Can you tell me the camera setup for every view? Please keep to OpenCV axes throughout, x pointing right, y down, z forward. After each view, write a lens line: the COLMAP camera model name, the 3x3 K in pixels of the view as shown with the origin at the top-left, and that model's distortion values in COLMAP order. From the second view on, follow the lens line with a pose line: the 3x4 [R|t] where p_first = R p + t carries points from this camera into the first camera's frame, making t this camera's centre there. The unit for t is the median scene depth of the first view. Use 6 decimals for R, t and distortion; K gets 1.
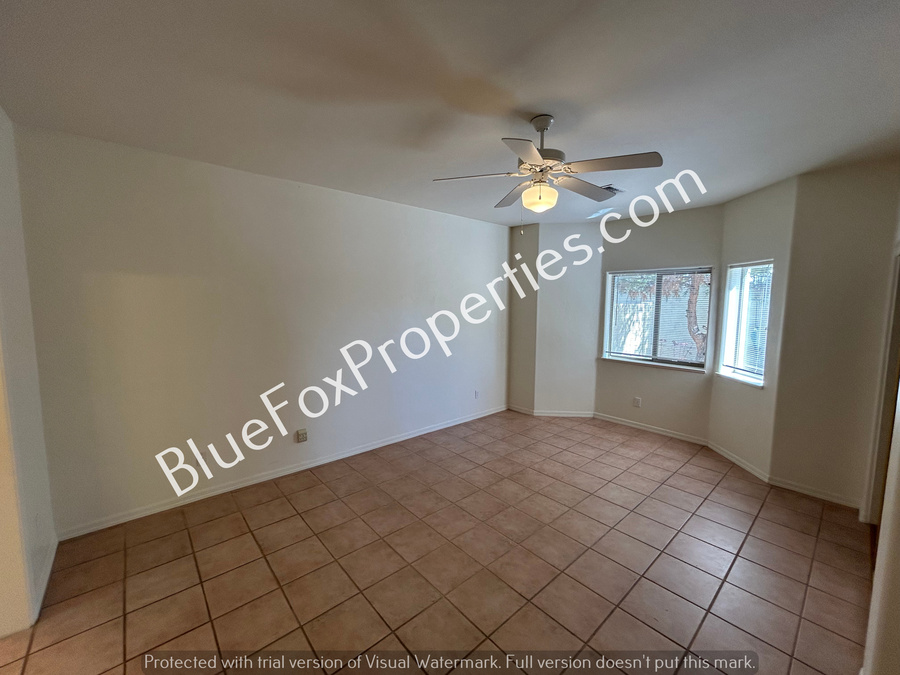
lens RADIAL K [[365.0, 0, 451.5], [0, 365.0, 336.9], [0, 0, 1]] dist [-0.001774, 0.001590]
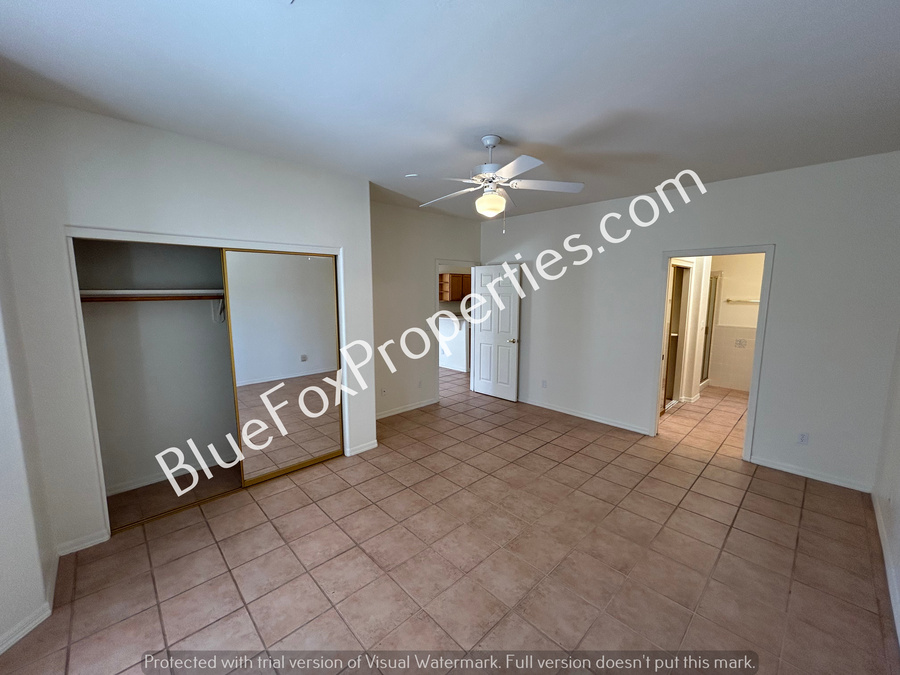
lens RADIAL K [[365.0, 0, 450.1], [0, 365.0, 336.7], [0, 0, 1]] dist [-0.001774, 0.001590]
pose [[-0.999252, -0.002292, -0.038609, 0.344585], [-0.011024, 0.973714, 0.227506, -0.191902], [0.037072, 0.227761, -0.973011, 1.856211]]
